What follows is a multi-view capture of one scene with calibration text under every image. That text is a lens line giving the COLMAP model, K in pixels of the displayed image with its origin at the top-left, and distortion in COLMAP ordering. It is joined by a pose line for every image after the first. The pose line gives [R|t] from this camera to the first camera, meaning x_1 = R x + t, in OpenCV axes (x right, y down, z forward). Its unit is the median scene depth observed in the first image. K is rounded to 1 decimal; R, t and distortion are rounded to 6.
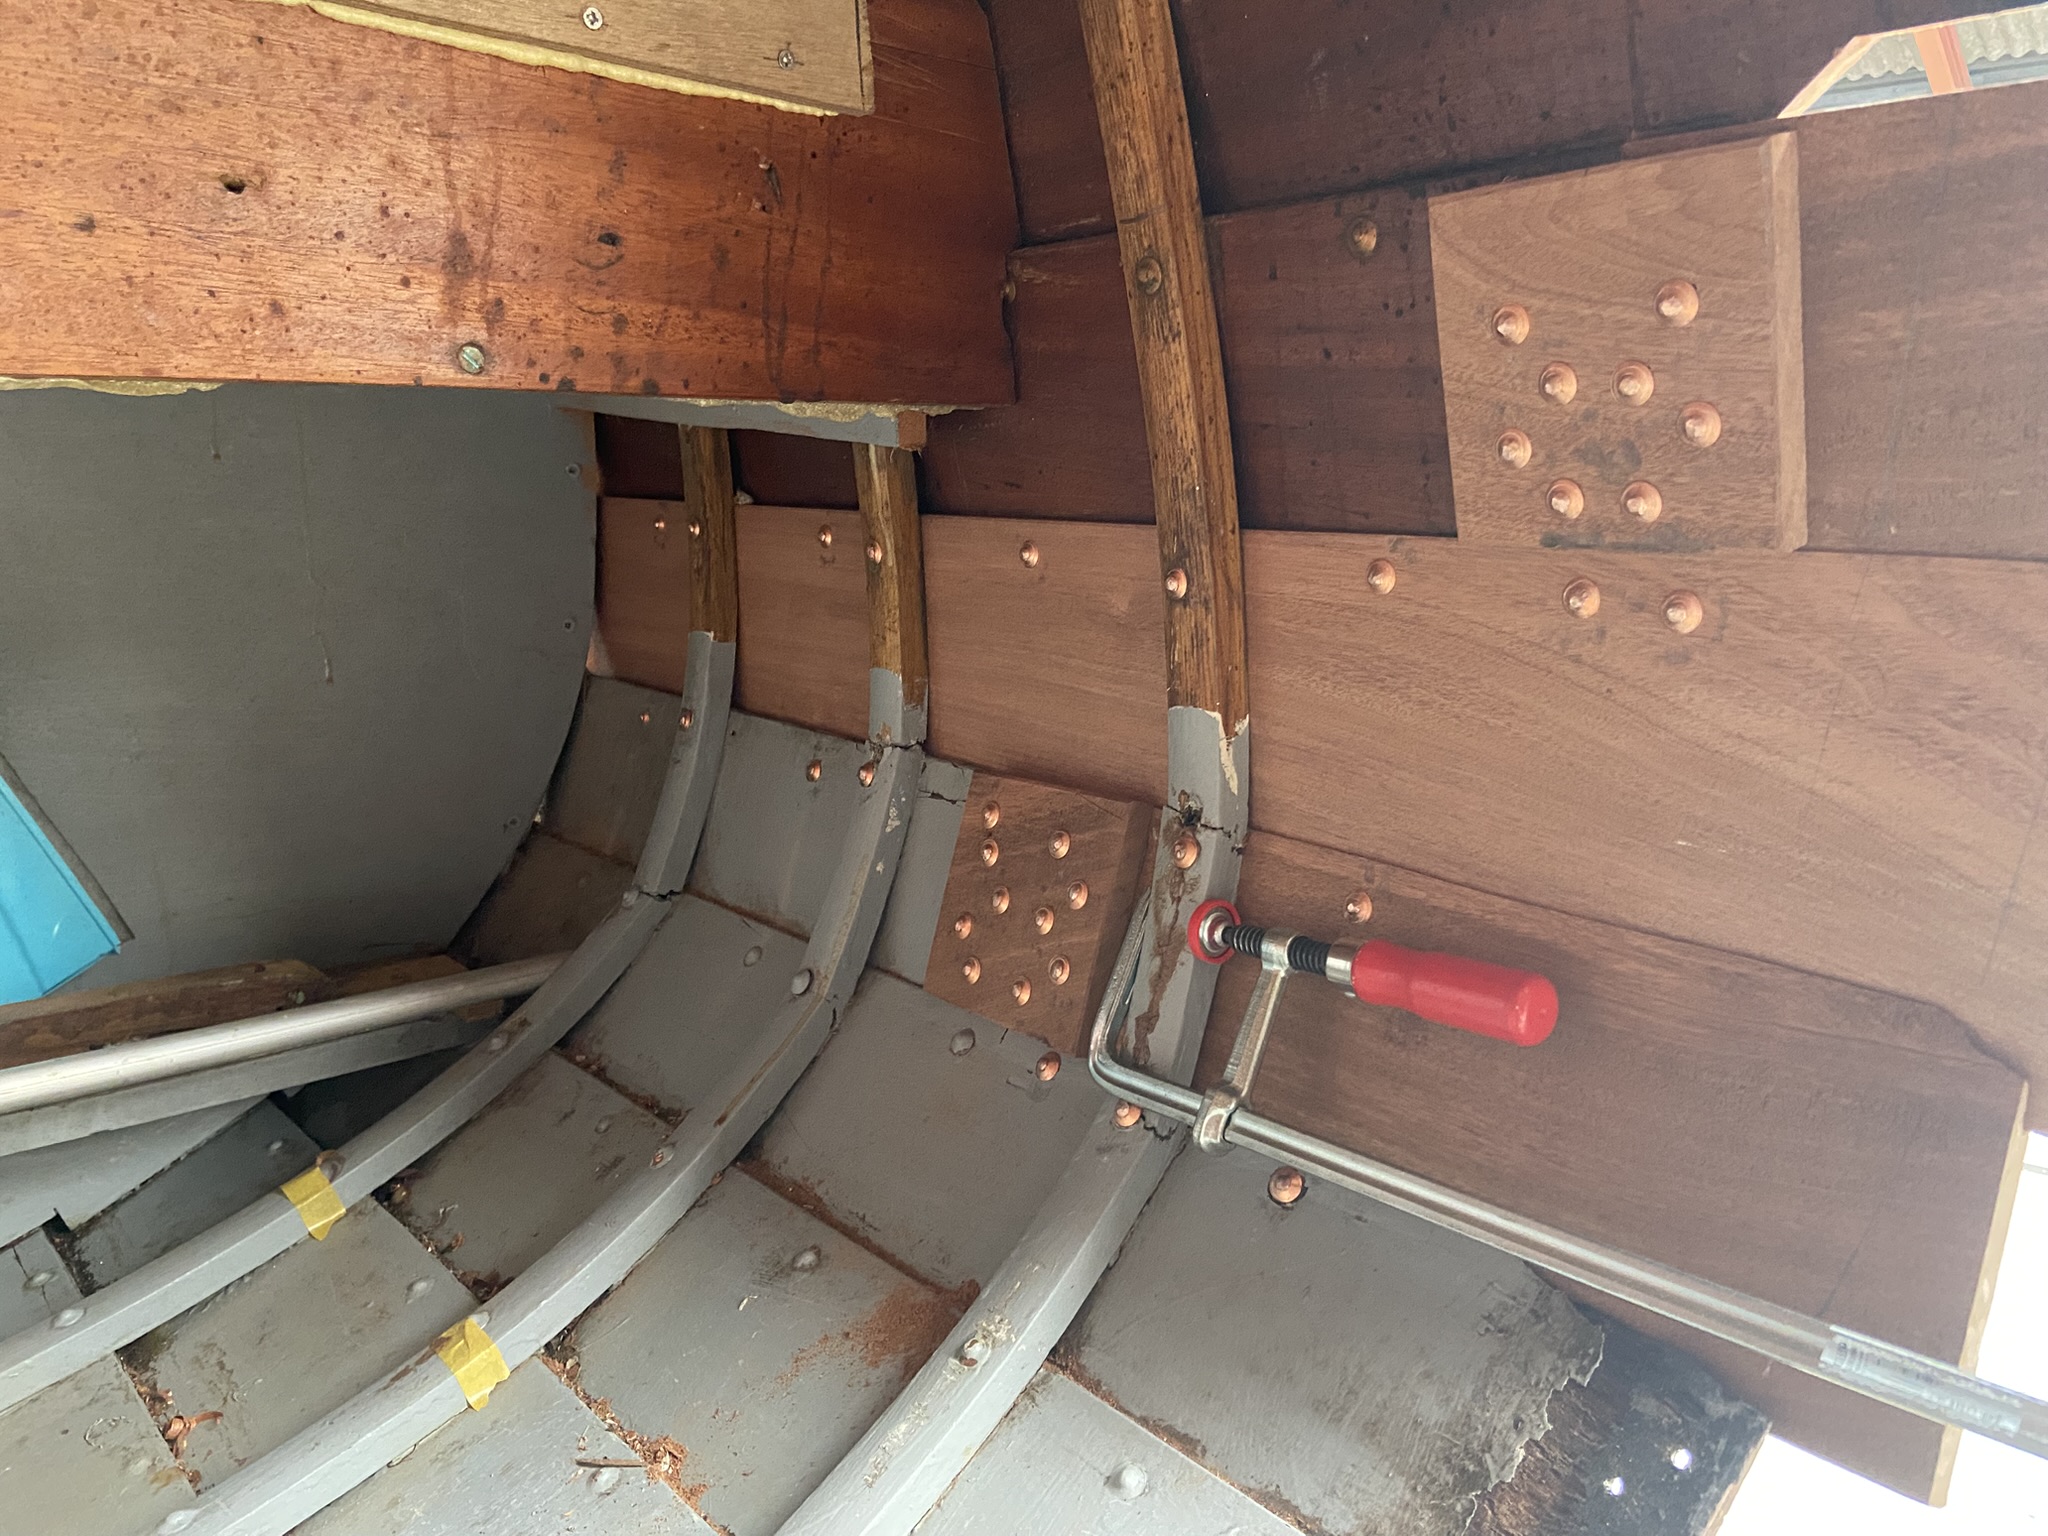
lens RADIAL K [[1508.2, 0, 1015.0], [0, 1508.2, 770.1], [0, 0, 1]] dist [0.120512, -0.164086]
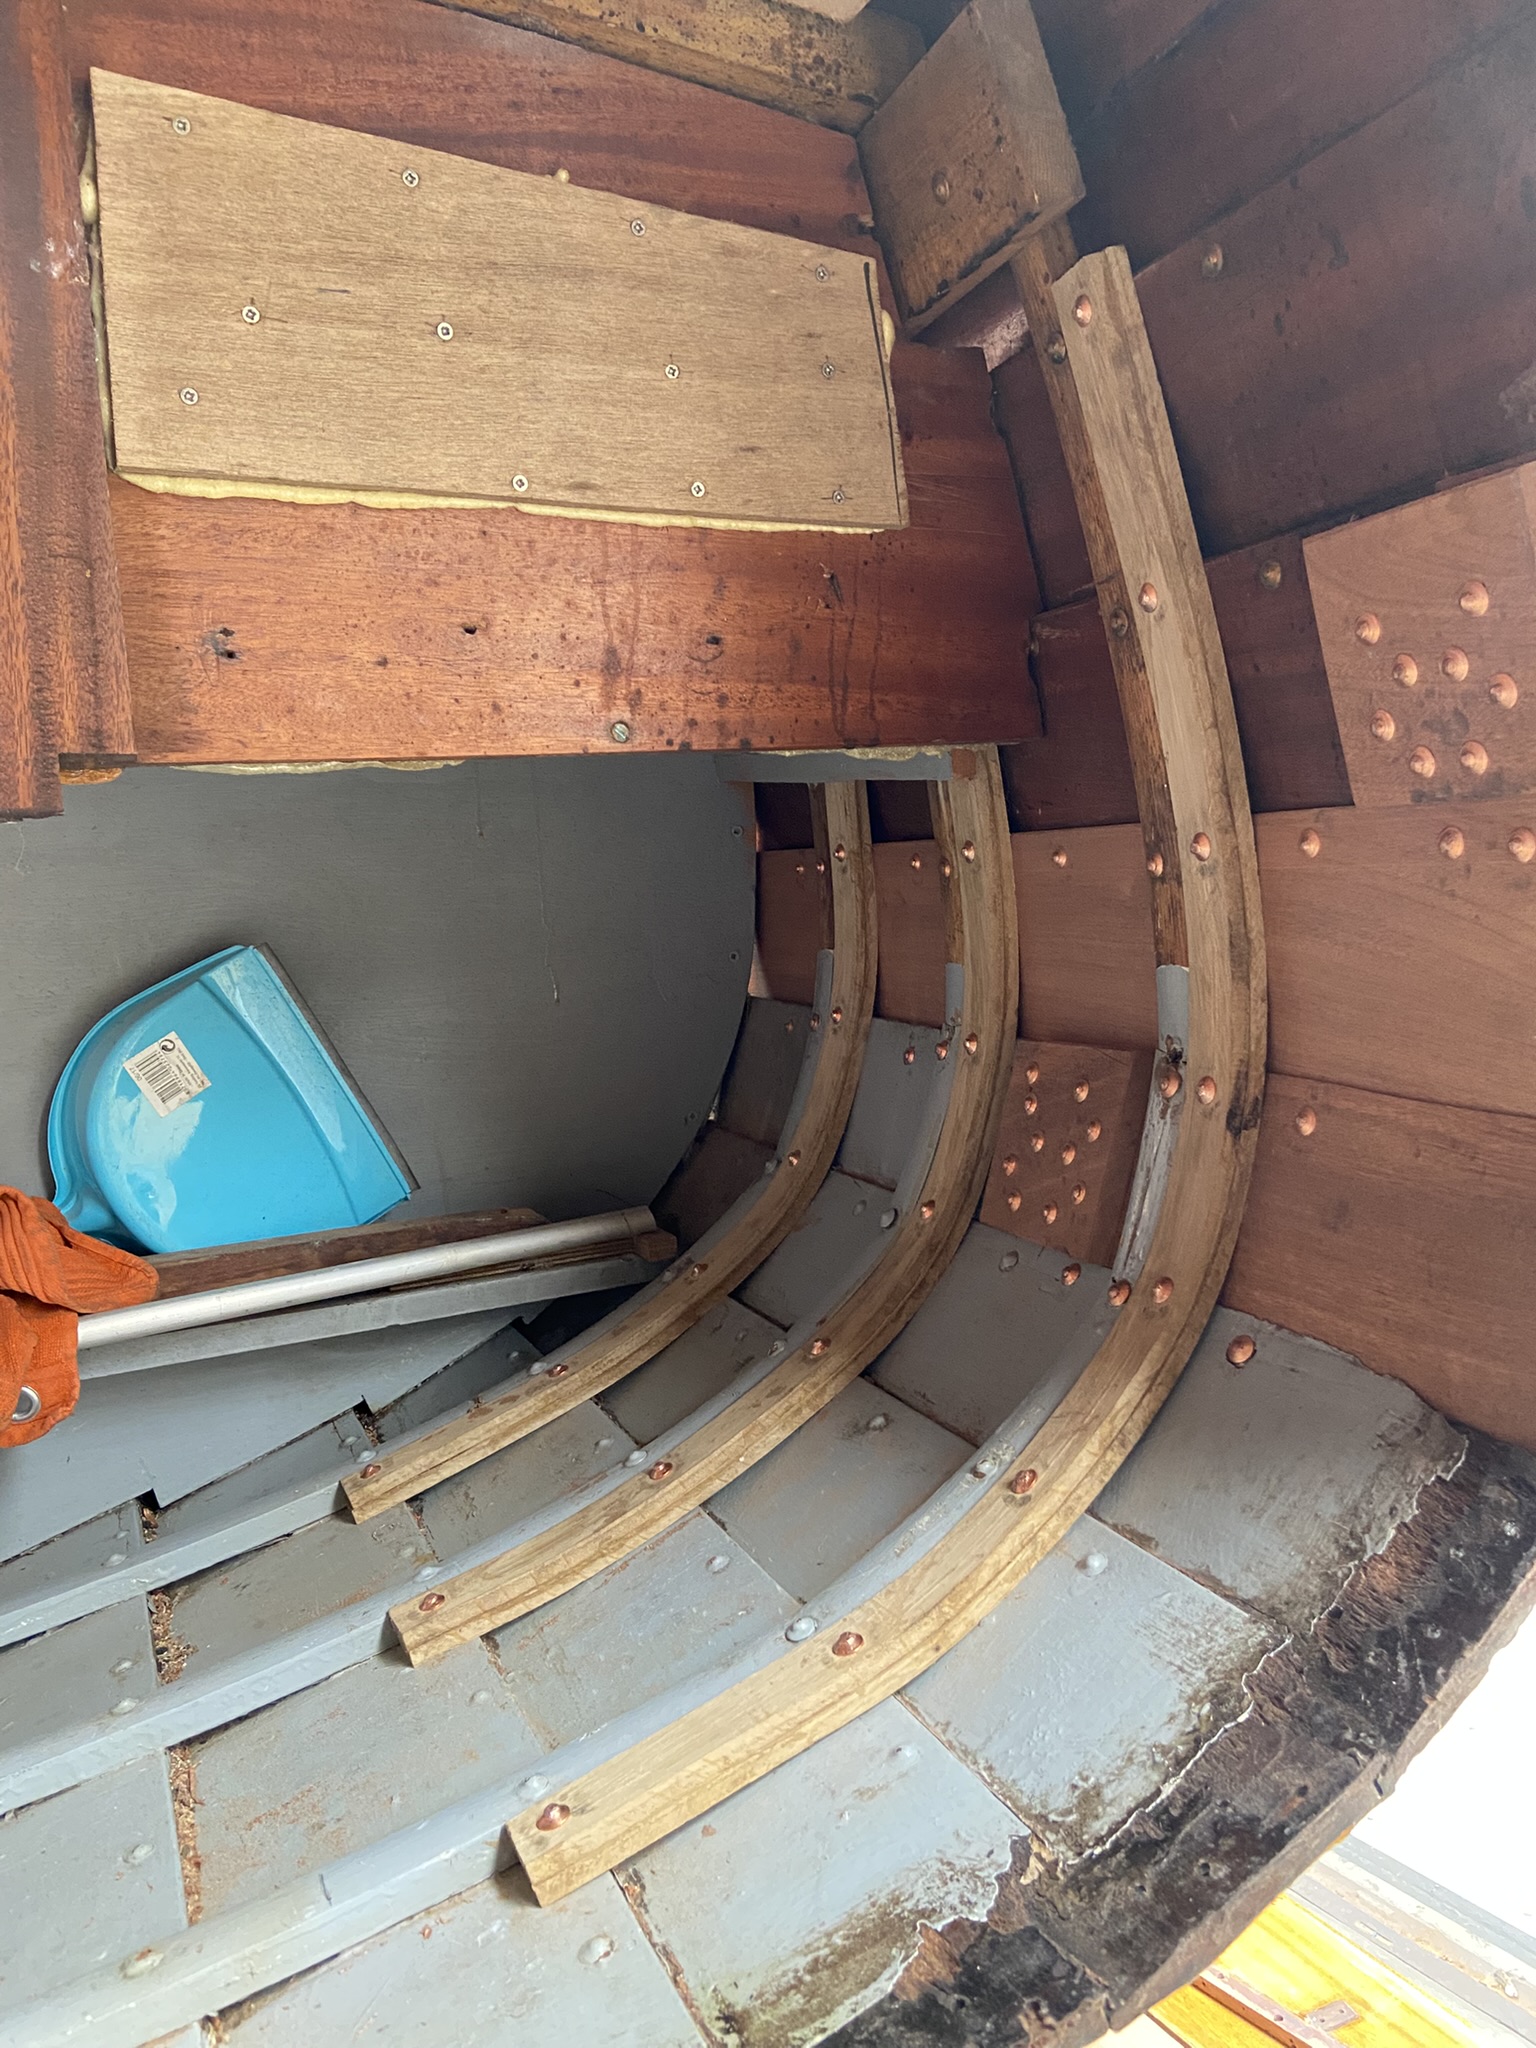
lens RADIAL K [[1508.2, 0, 776.5], [0, 1508.2, 1055.9], [0, 0, 1]] dist [0.120512, -0.164086]
pose [[0.954074, -0.018865, -0.298976, 0.205786], [-0.000348, 0.997945, -0.064080, 0.126242], [0.299571, 0.061241, 0.952107, -0.293728]]
